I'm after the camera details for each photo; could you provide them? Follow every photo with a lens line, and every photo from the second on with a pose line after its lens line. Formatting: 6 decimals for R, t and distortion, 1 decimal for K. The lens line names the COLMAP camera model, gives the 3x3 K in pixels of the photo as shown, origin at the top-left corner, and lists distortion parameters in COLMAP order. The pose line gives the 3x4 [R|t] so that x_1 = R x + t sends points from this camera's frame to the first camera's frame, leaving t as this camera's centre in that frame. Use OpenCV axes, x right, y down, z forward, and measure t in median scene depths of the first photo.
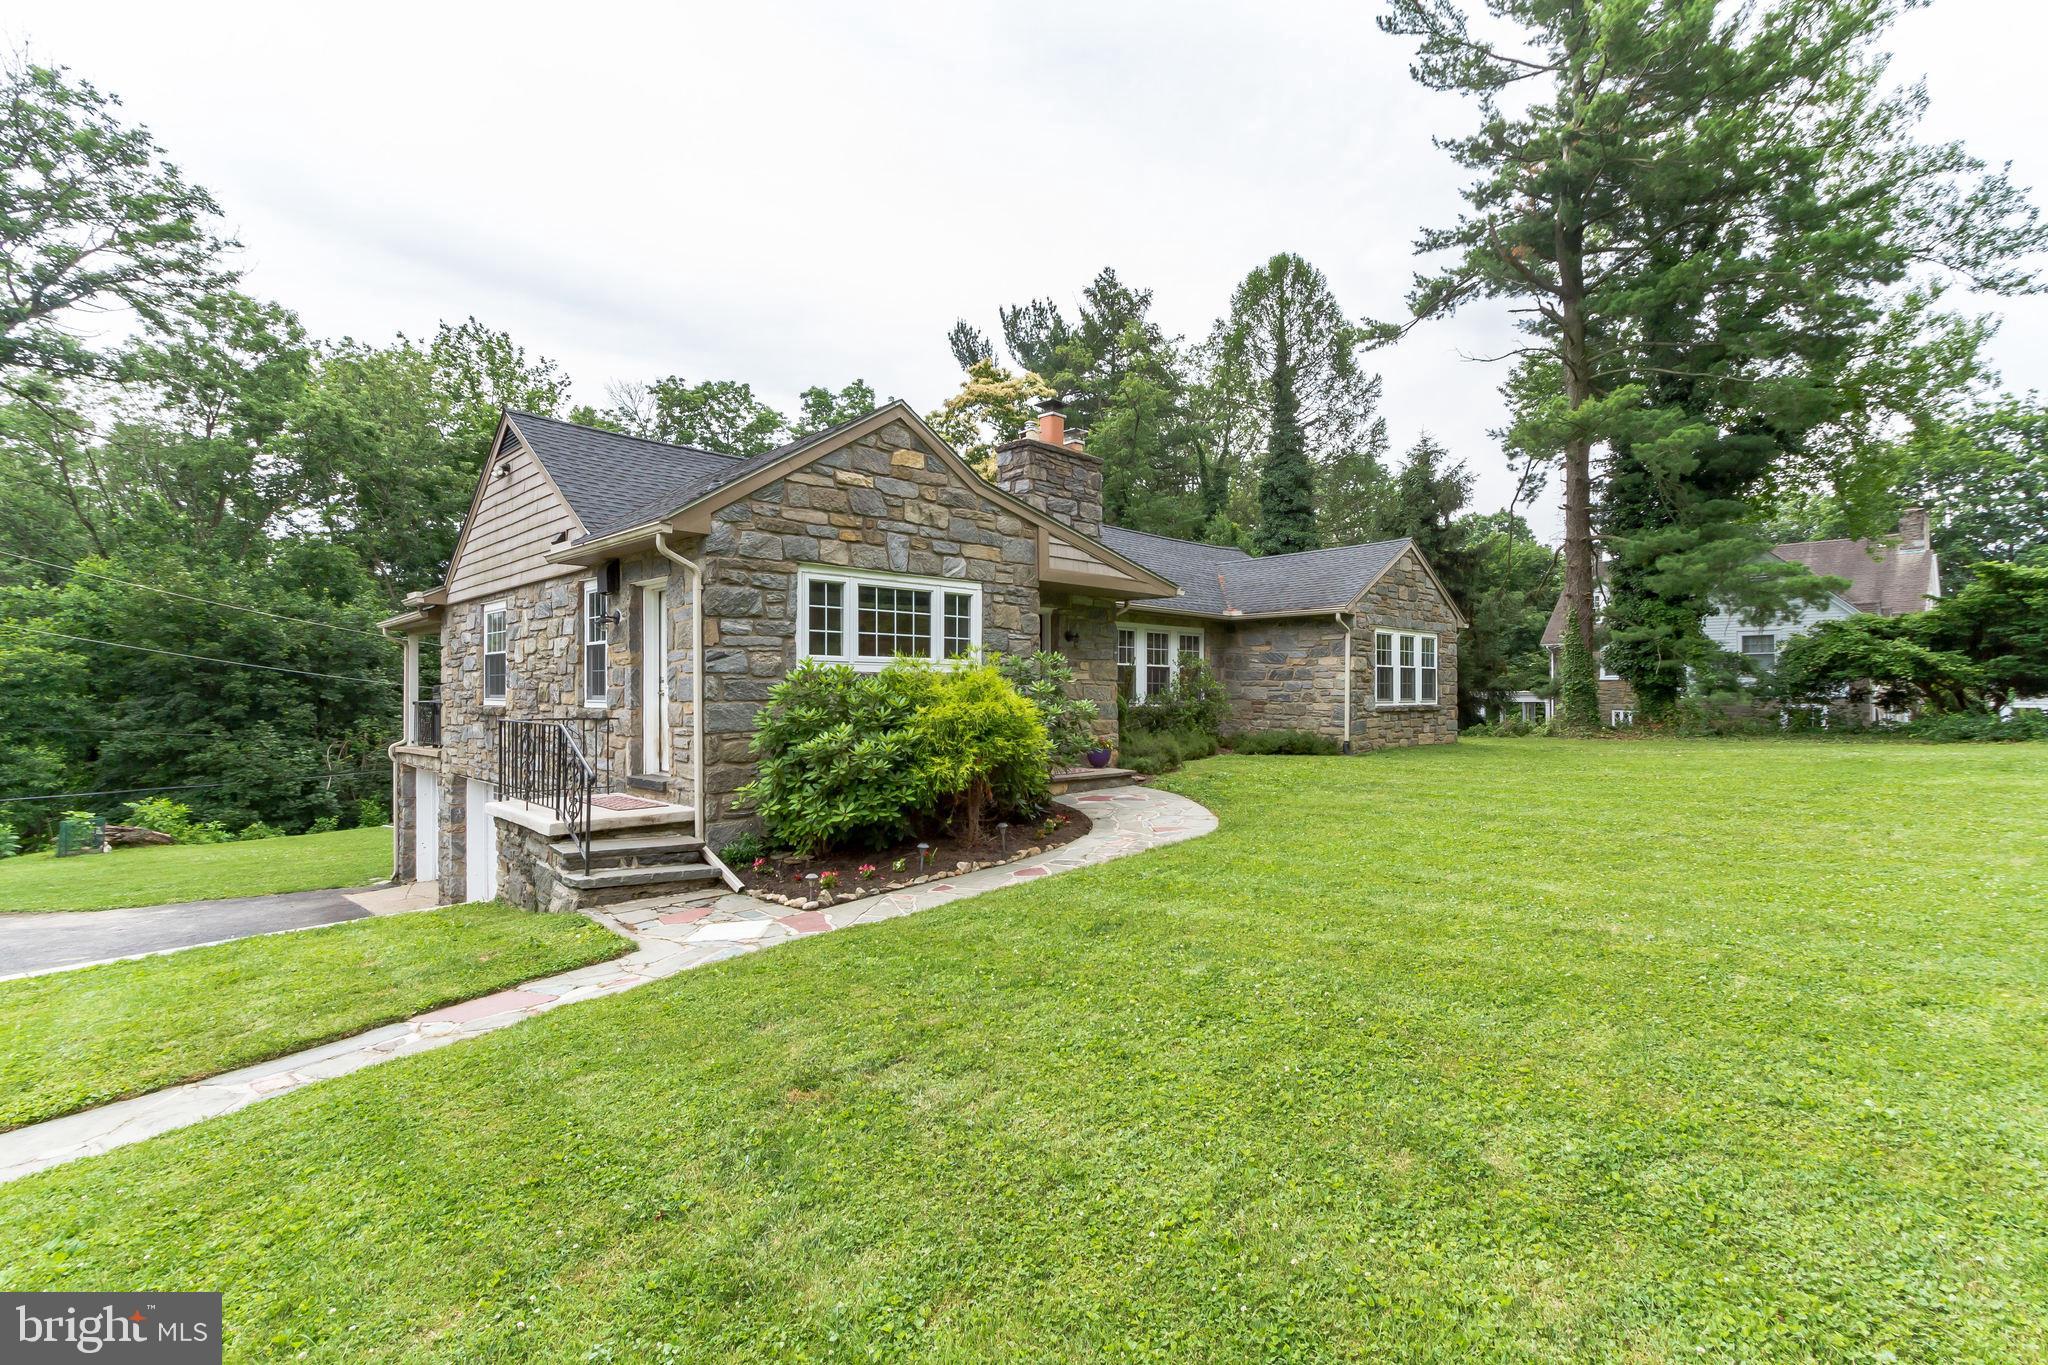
lens RADIAL K [[934.5, 0, 1024.0], [0, 934.5, 682.5], [0, 0, 1]] dist [0.004354, 0.001342]
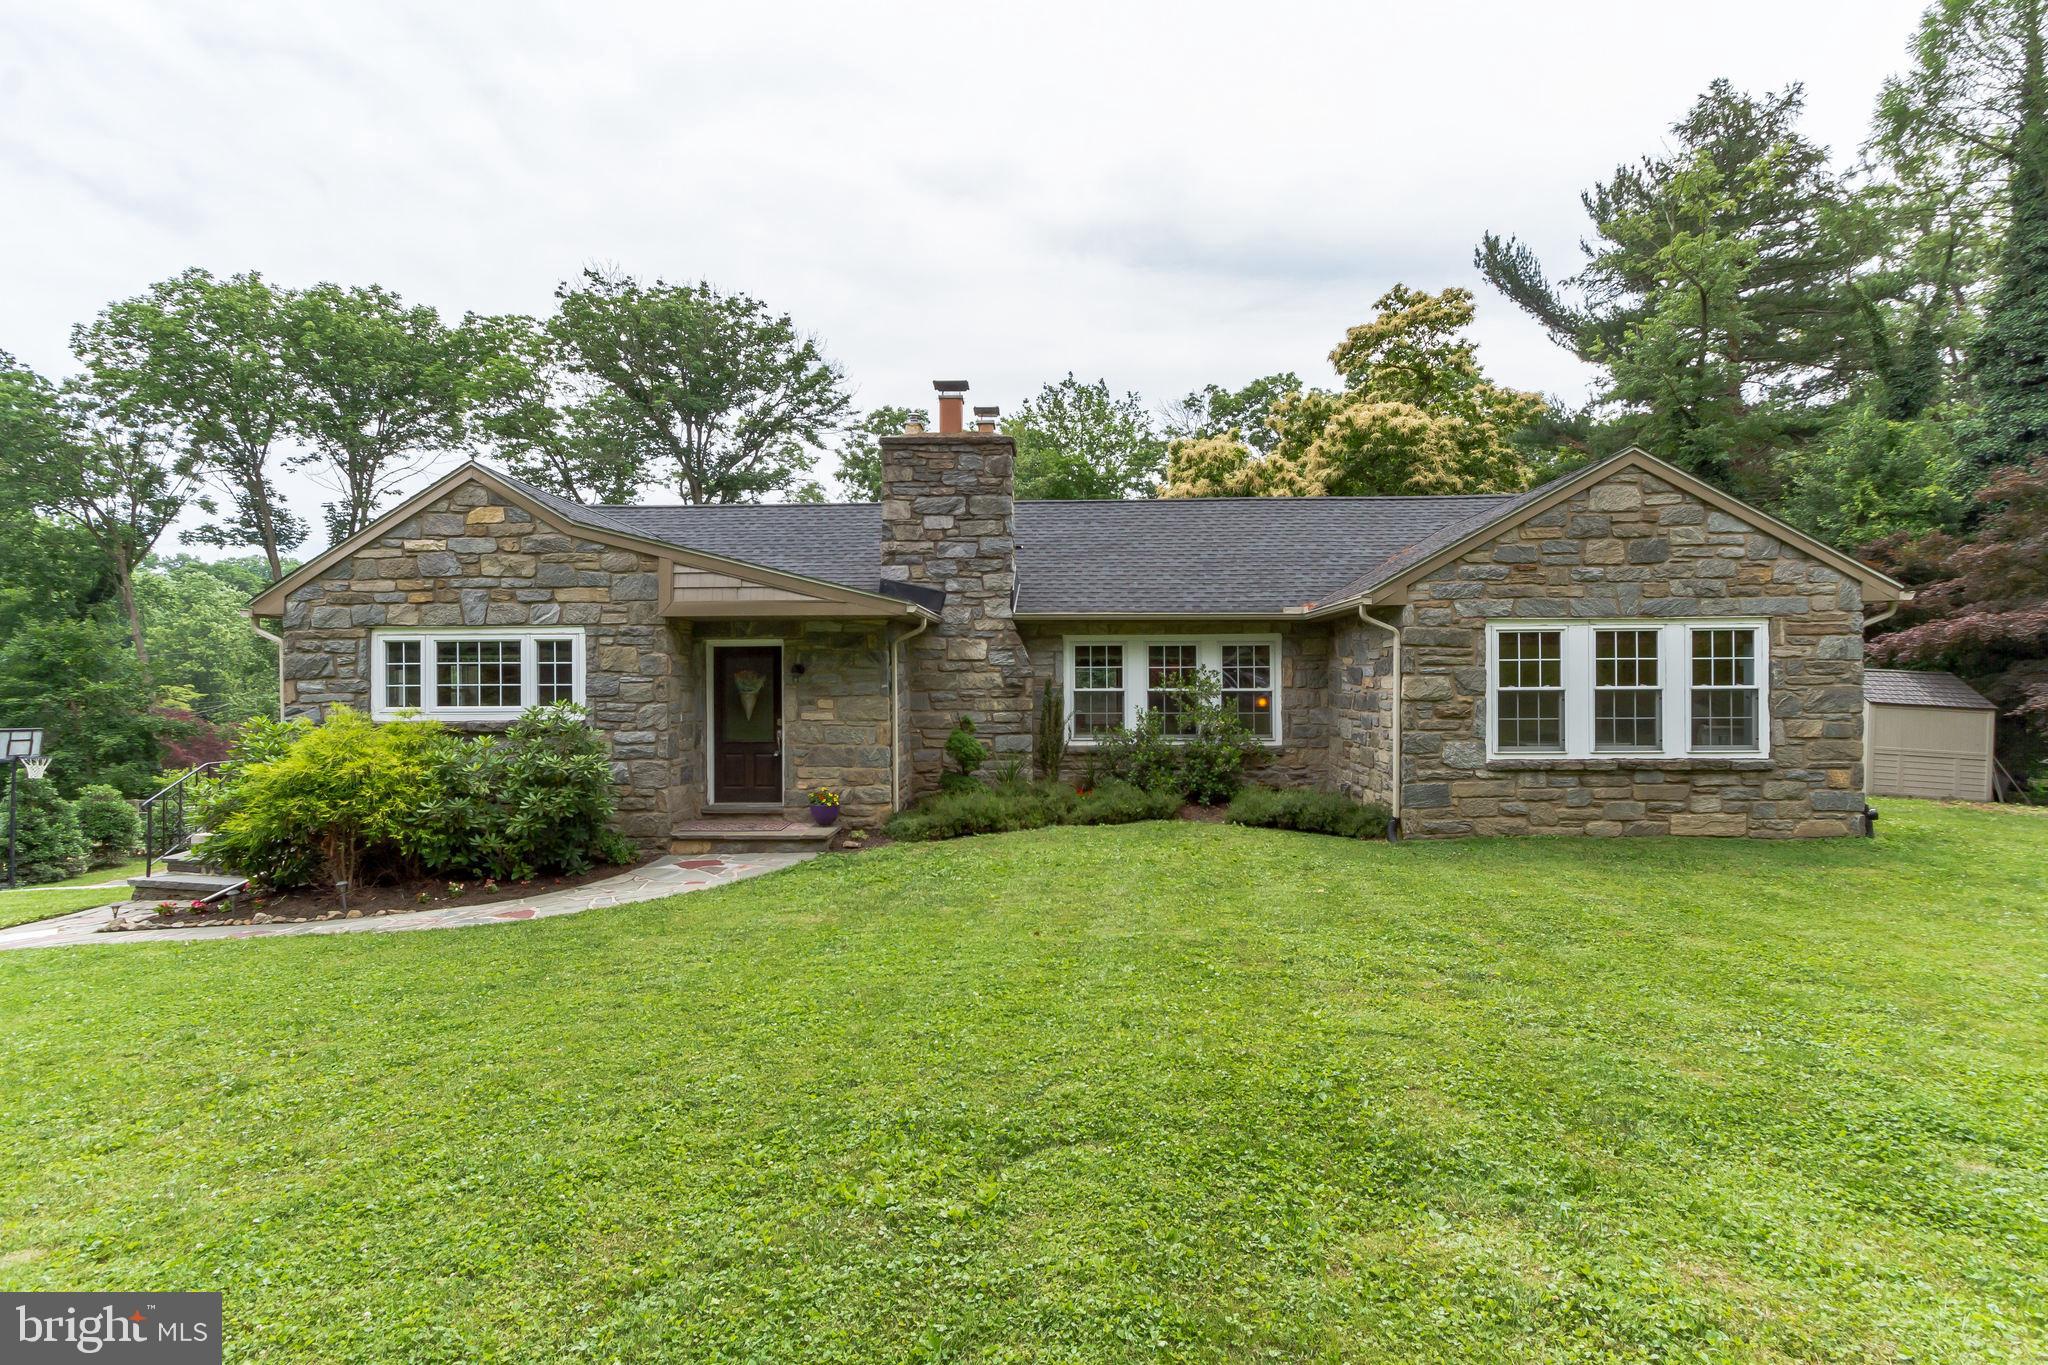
lens RADIAL K [[934.5, 0, 1024.0], [0, 934.5, 682.5], [0, 0, 1]] dist [0.004354, 0.001342]
pose [[0.699332, -0.007249, -0.714760, 1.030848], [0.013651, 0.999902, 0.003215, -0.048450], [0.714666, -0.012006, 0.699362, 0.693809]]
